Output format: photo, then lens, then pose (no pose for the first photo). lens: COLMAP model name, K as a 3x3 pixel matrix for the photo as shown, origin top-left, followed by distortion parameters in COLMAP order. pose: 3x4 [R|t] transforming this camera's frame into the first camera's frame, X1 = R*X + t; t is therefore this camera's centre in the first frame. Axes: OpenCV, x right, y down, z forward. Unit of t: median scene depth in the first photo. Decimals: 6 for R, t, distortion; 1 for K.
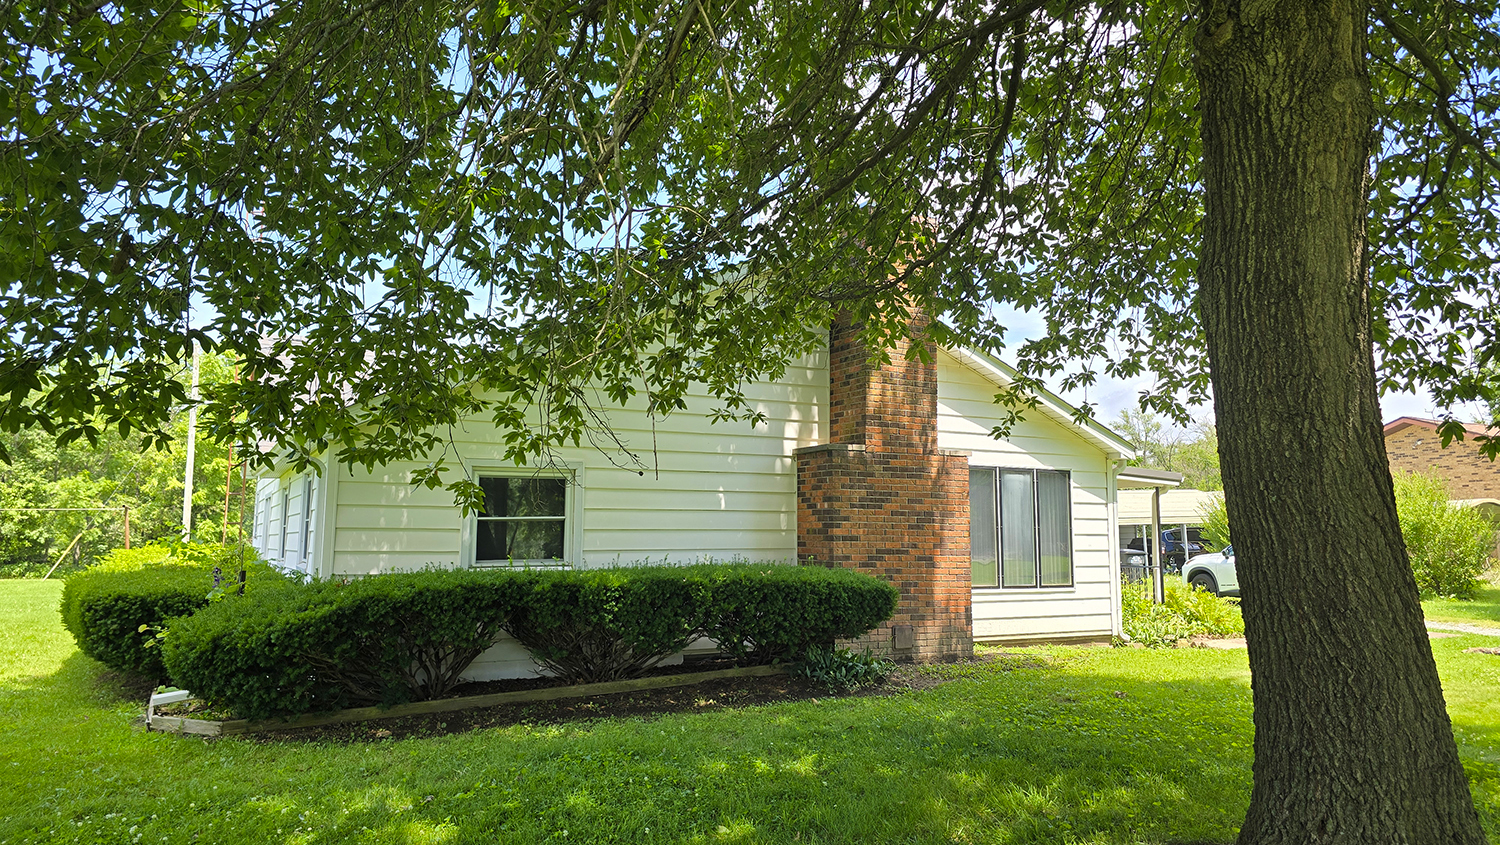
lens RADIAL K [[935.1, 0, 750.0], [0, 935.1, 422.5], [0, 0, 1]] dist [0.074917, -0.078354]
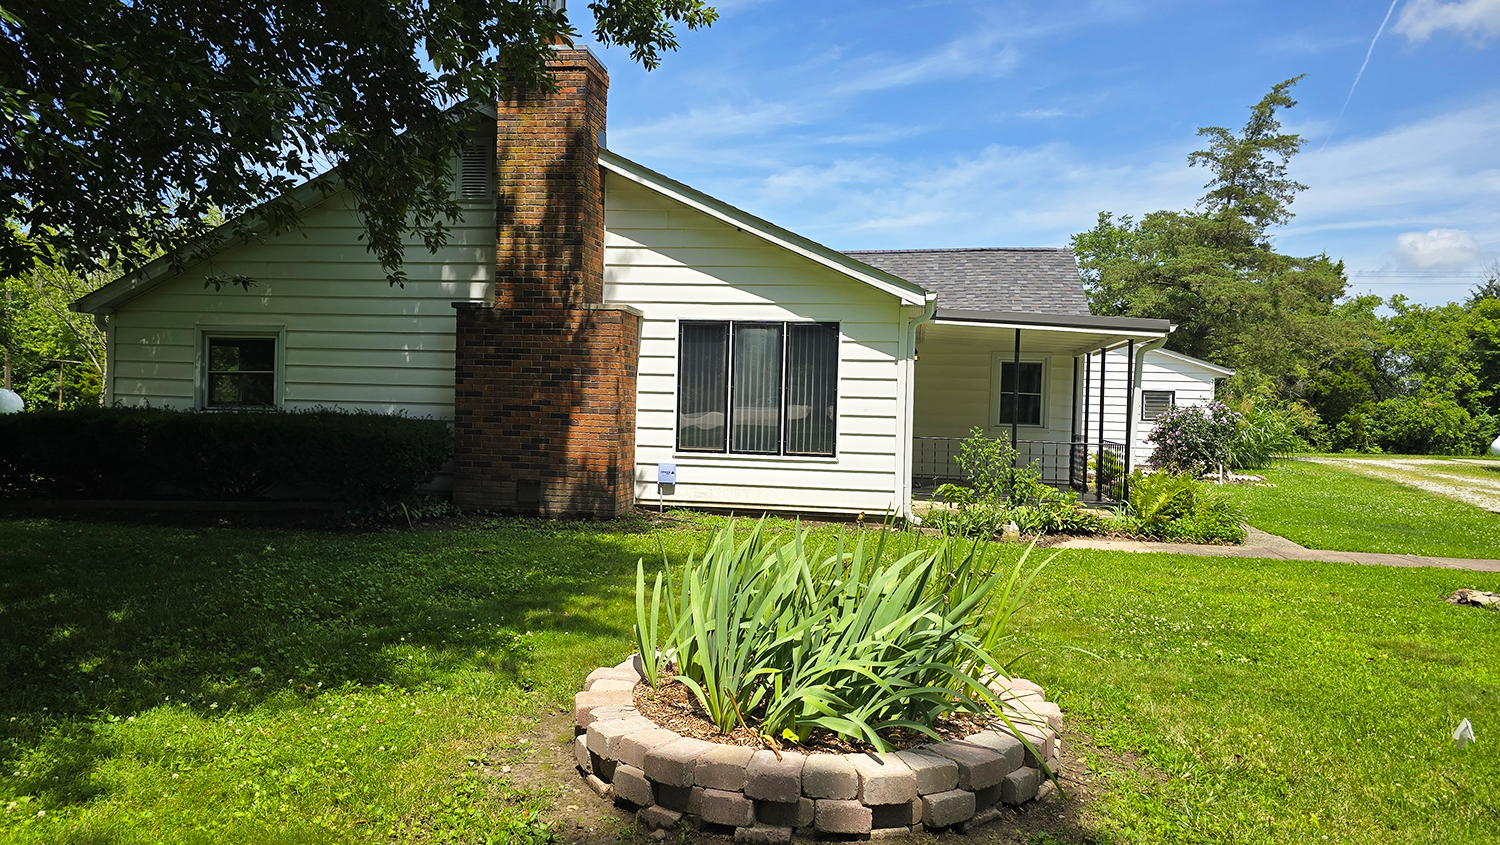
lens RADIAL K [[935.1, 0, 750.0], [0, 935.1, 422.5], [0, 0, 1]] dist [0.074917, -0.078354]
pose [[0.824961, 0.028745, -0.564458, 0.900848], [0.046683, 0.991828, 0.118735, 0.044397], [0.563258, -0.124302, 0.816878, 0.307332]]
